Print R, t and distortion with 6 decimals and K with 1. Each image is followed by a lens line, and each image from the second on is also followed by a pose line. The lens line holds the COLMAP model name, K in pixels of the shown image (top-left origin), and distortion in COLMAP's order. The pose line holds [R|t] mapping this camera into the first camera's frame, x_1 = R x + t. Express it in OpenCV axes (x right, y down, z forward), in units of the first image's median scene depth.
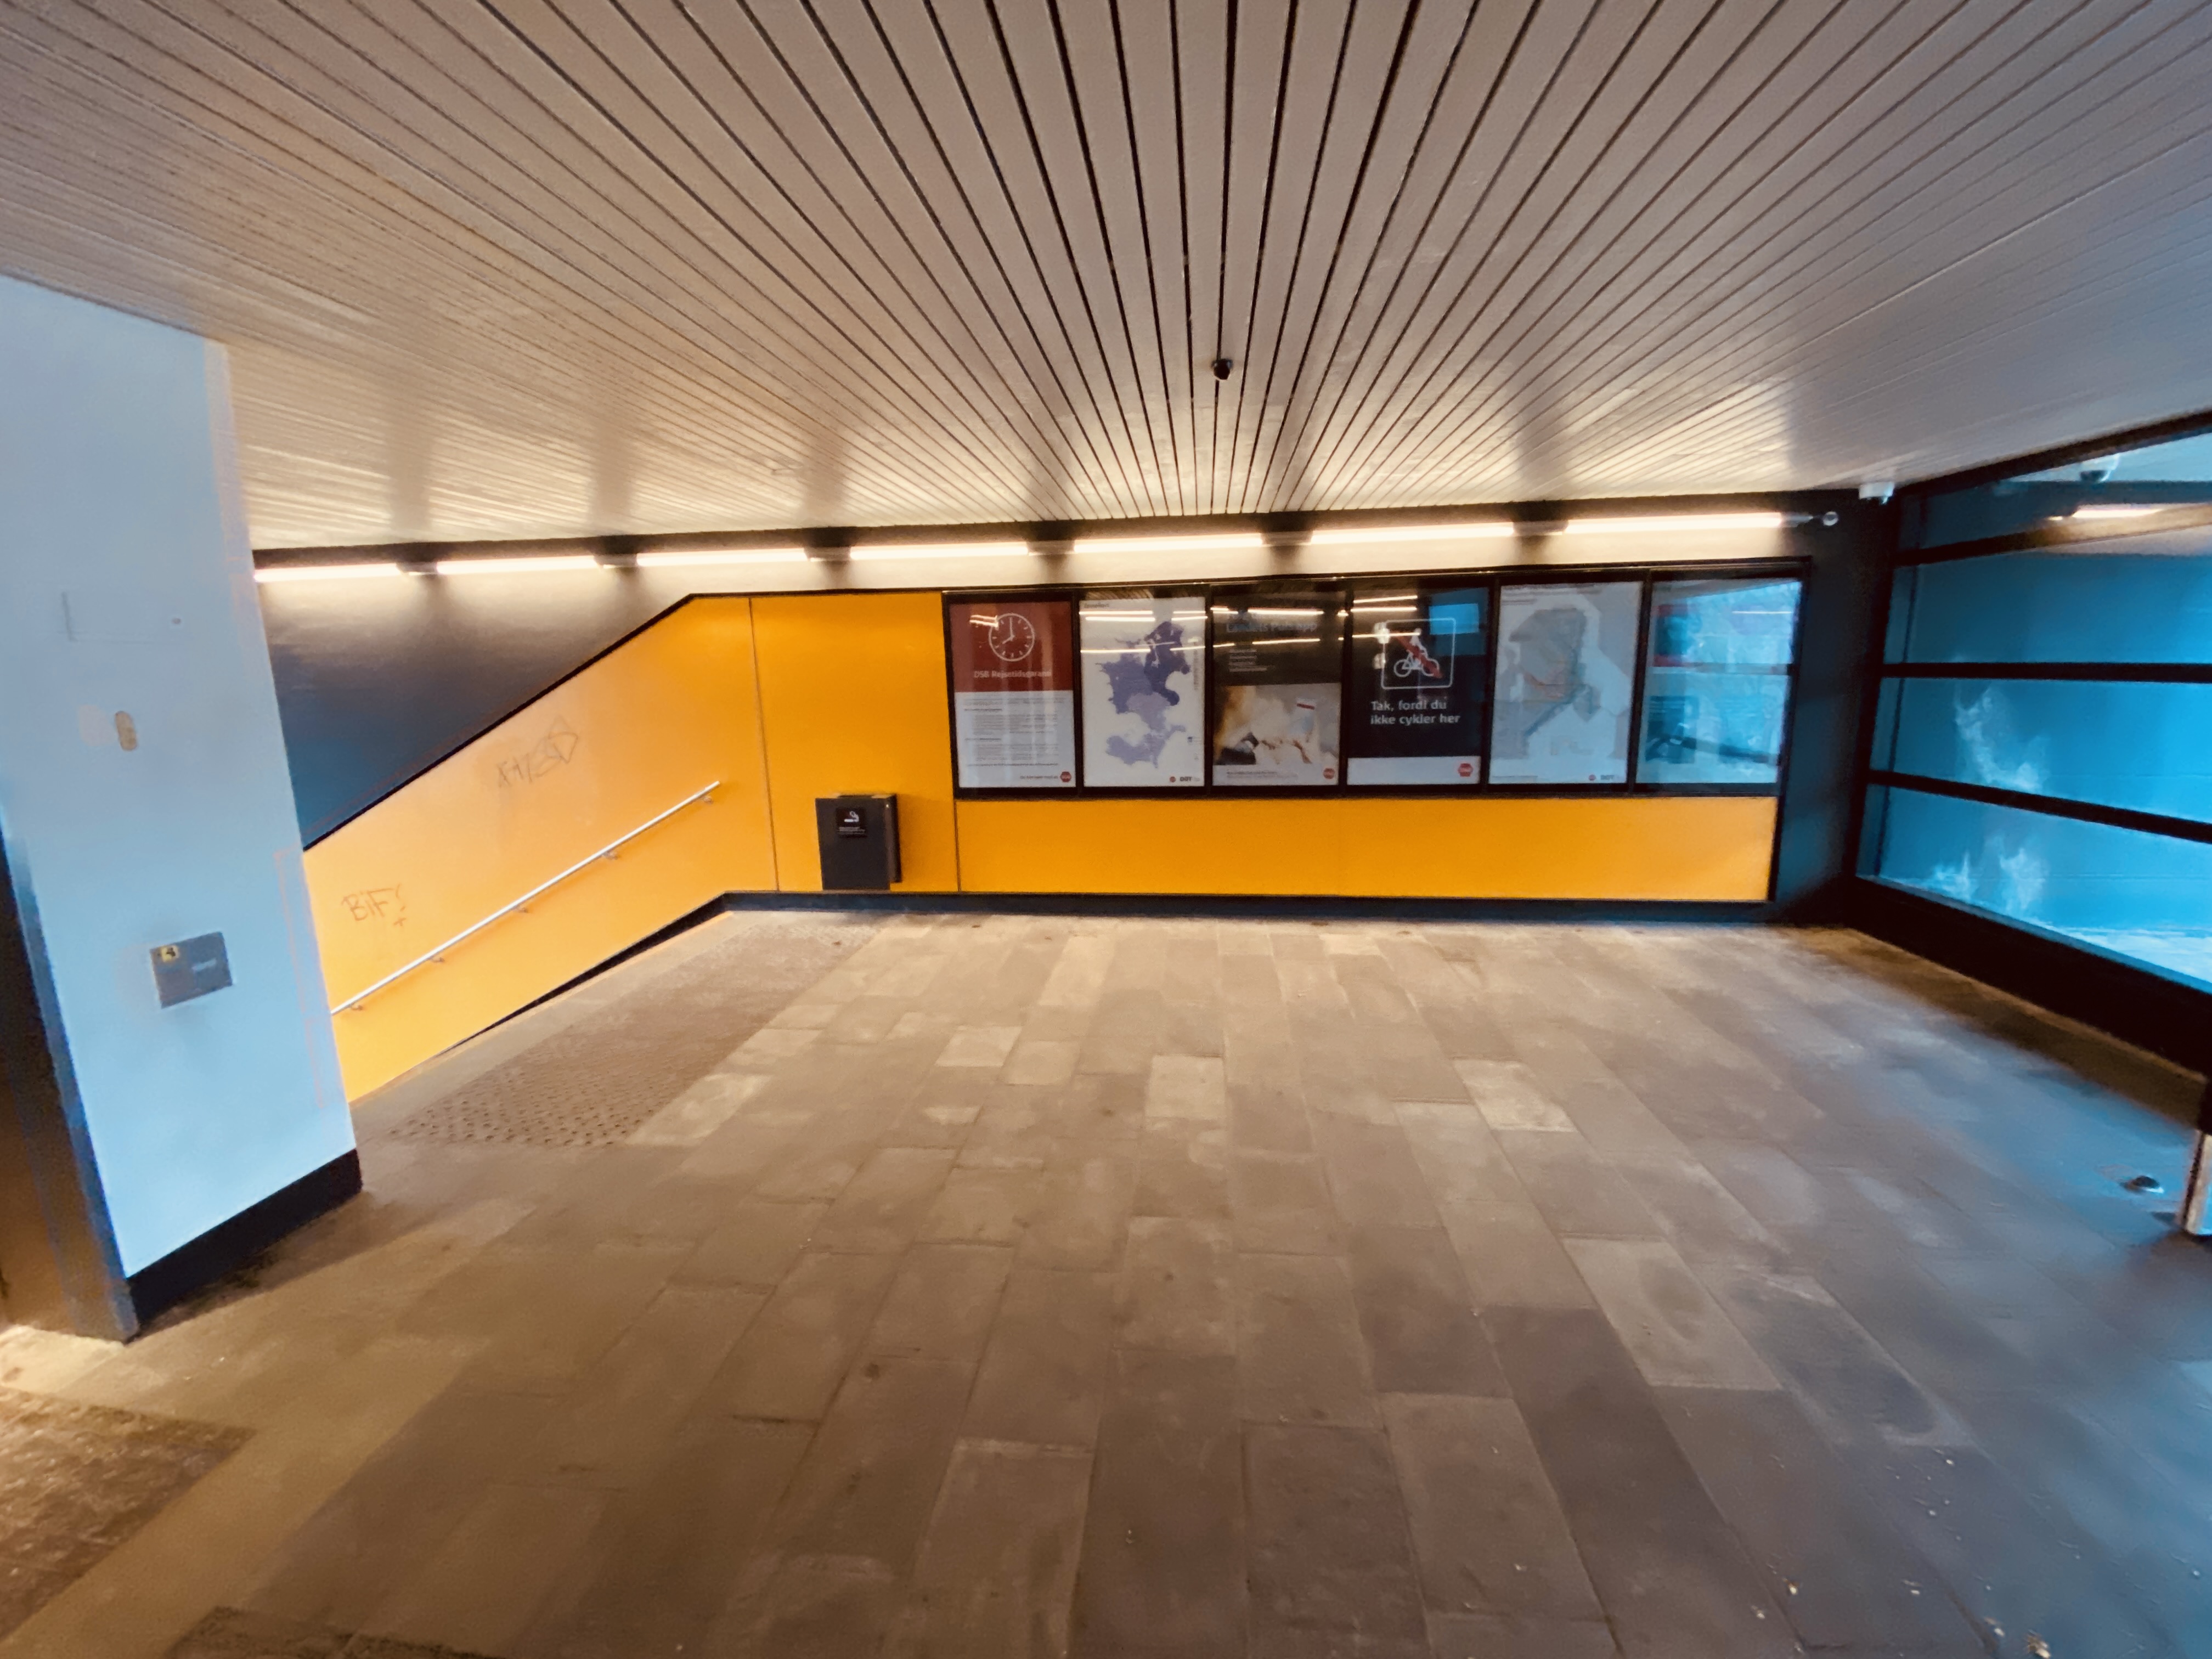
lens RADIAL K [[897.3, 0, 1105.2], [0, 897.3, 835.6], [0, 0, 1]] dist [0.010036, -0.017146]
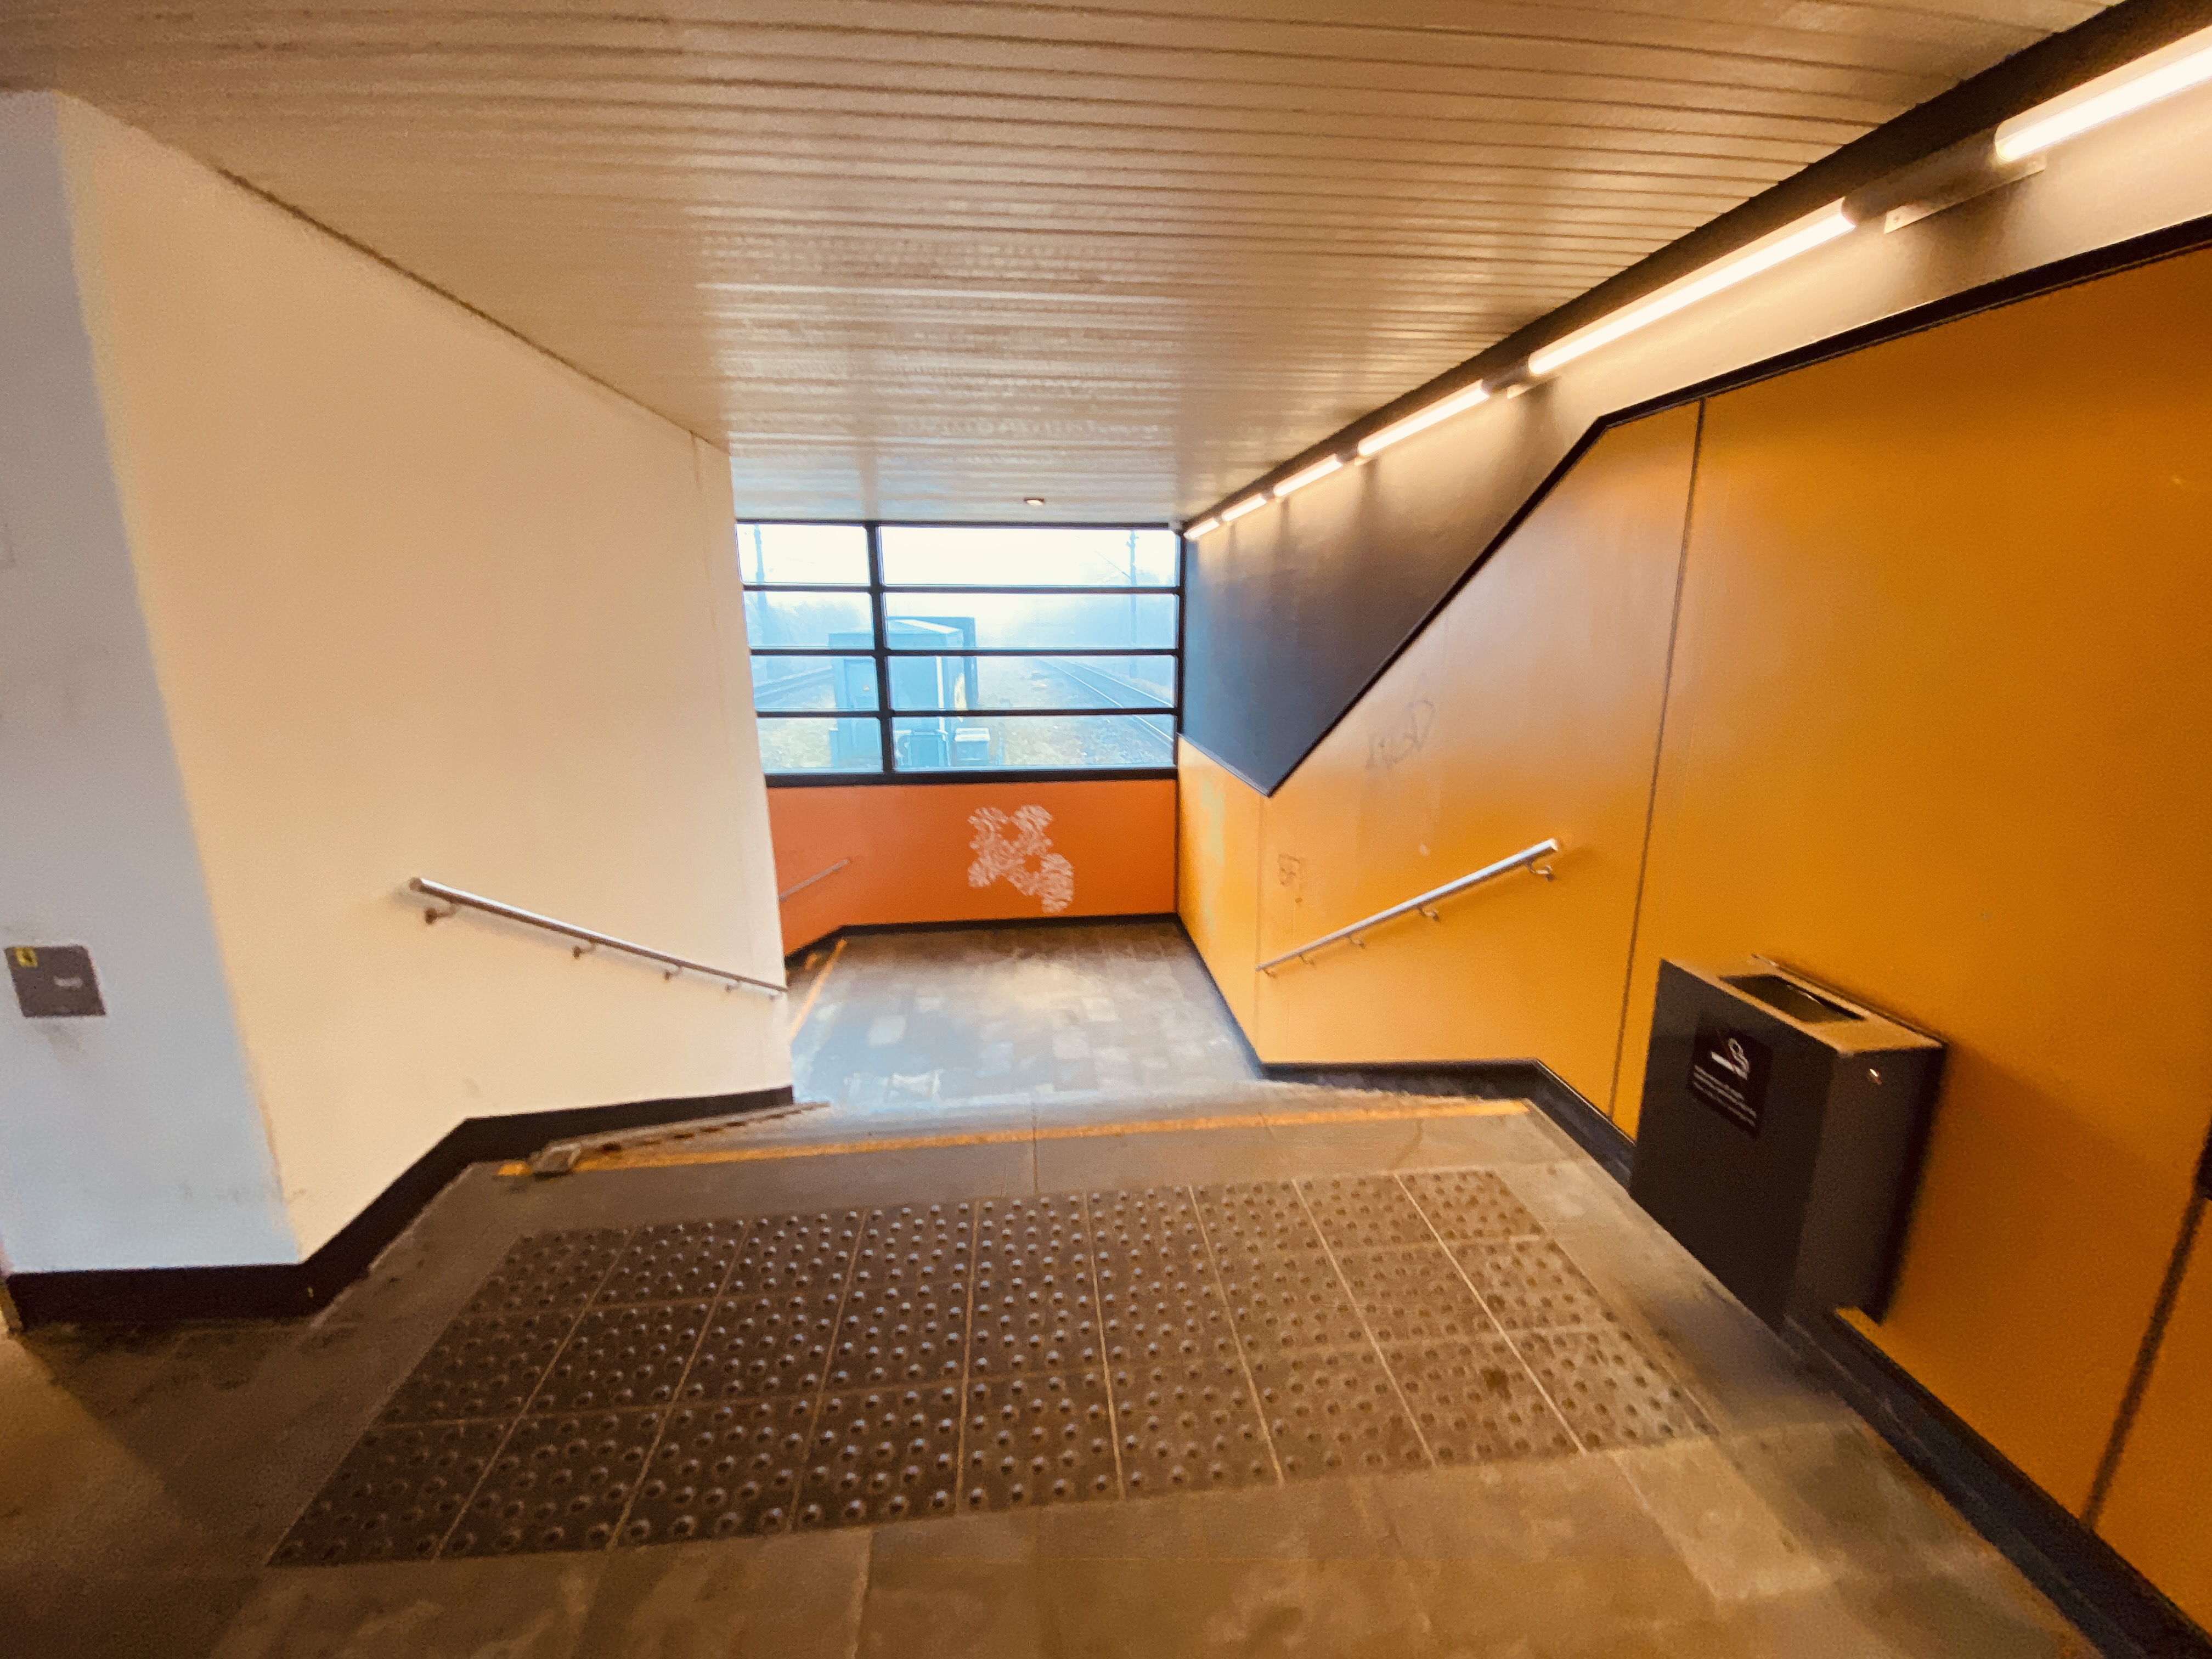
lens RADIAL K [[897.3, 0, 1105.2], [0, 897.3, 835.6], [0, 0, 1]] dist [0.010036, -0.017146]
pose [[0.214977, 0.245457, -0.945270, -0.085743], [-0.173288, 0.962129, 0.210425, -0.228345], [0.961122, 0.118567, 0.249371, 1.268280]]
